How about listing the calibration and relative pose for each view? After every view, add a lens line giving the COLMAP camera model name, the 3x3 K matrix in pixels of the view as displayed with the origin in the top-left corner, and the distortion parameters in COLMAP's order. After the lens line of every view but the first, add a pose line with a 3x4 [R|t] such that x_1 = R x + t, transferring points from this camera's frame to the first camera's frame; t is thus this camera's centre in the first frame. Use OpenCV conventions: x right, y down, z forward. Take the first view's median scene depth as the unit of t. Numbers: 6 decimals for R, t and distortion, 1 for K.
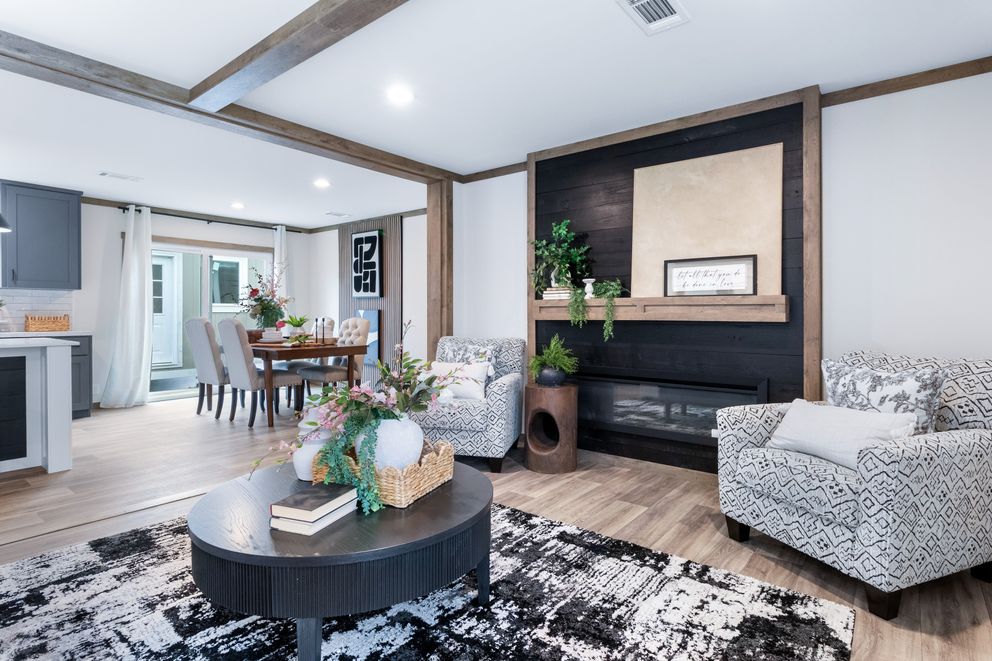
lens RADIAL K [[524.1, 0, 500.8], [0, 524.1, 314.9], [0, 0, 1]] dist [0.005952, -0.000056]
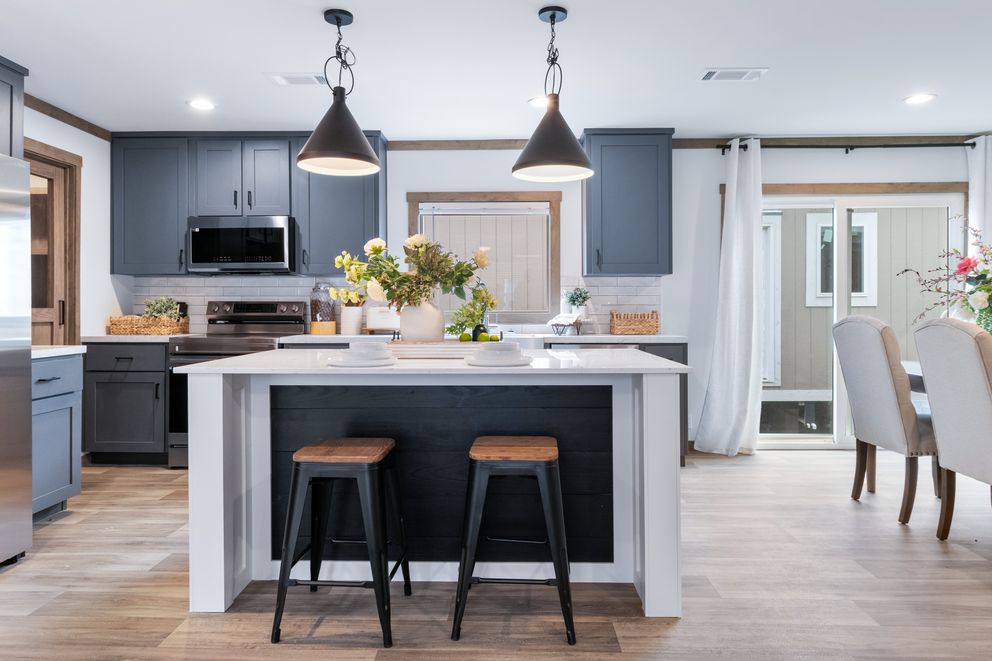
lens RADIAL K [[642.3, 0, 504.1], [0, 642.3, 312.7], [0, 0, 1]] dist [0.001993, -0.001327]
pose [[0.624117, 0.002263, -0.781328, -0.274492], [0.001475, 0.999991, 0.004074, -0.001933], [0.781330, -0.003695, 0.624108, 0.301475]]
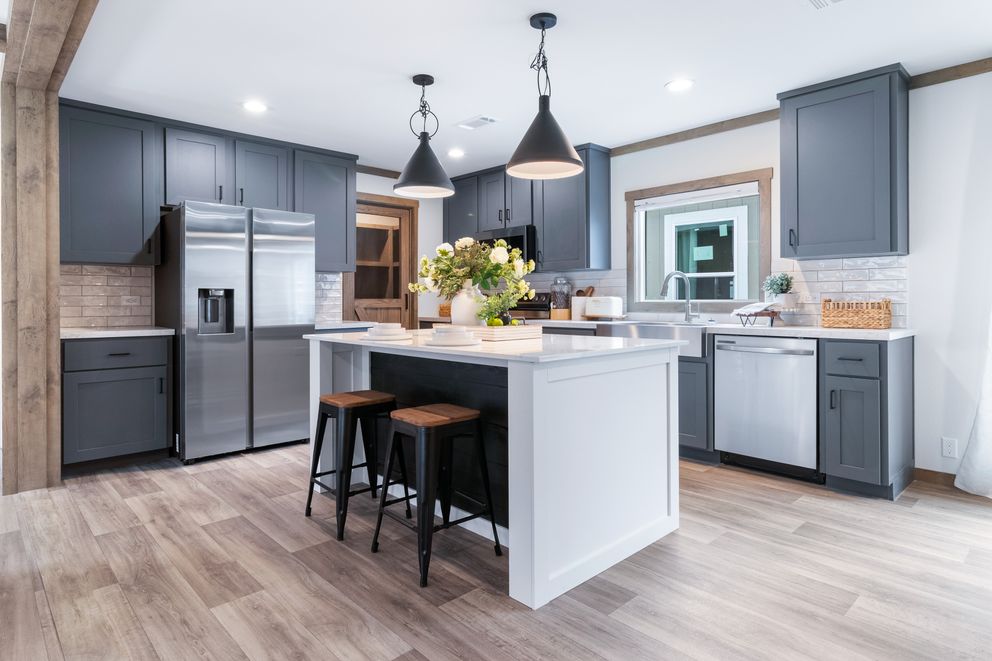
lens RADIAL K [[571.3, 0, 498.4], [0, 571.3, 301.8], [0, 0, 1]] dist [0.004065, 0.000812]
pose [[-0.129671, 0.001611, -0.991556, -0.171011], [0.003254, 0.999994, 0.001200, -0.000072], [0.991552, -0.003071, -0.129675, 0.648547]]
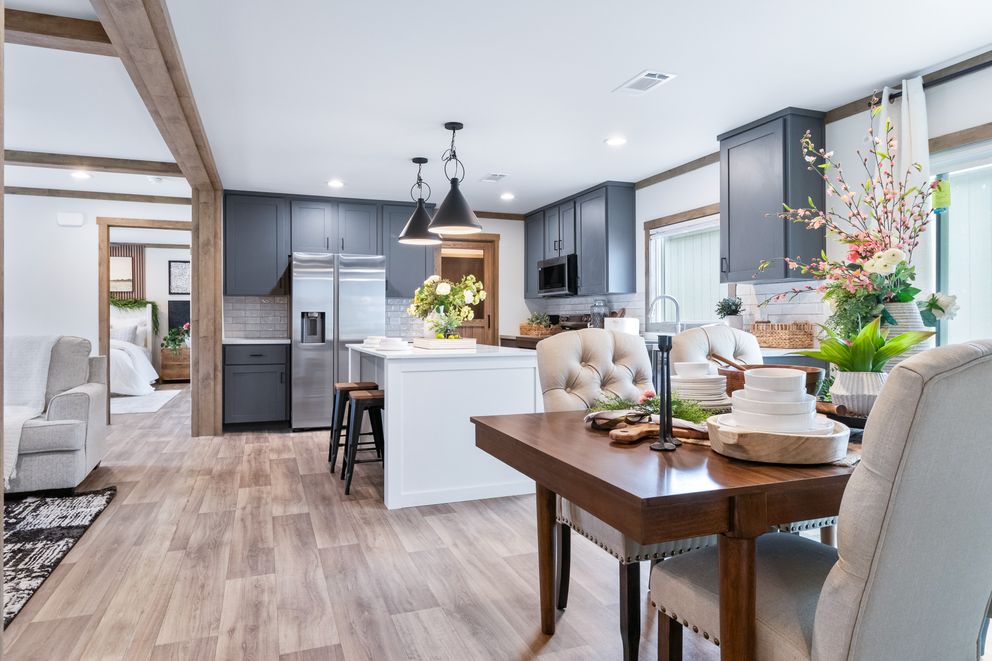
lens RADIAL K [[642.3, 0, 495.9], [0, 642.3, 319.7], [0, 0, 1]] dist [0.001993, -0.001327]
pose [[-0.510893, -0.002062, -0.859642, -0.024946], [-0.000440, 0.999998, -0.002137, -0.000544], [0.859644, -0.000714, -0.510893, 1.036368]]
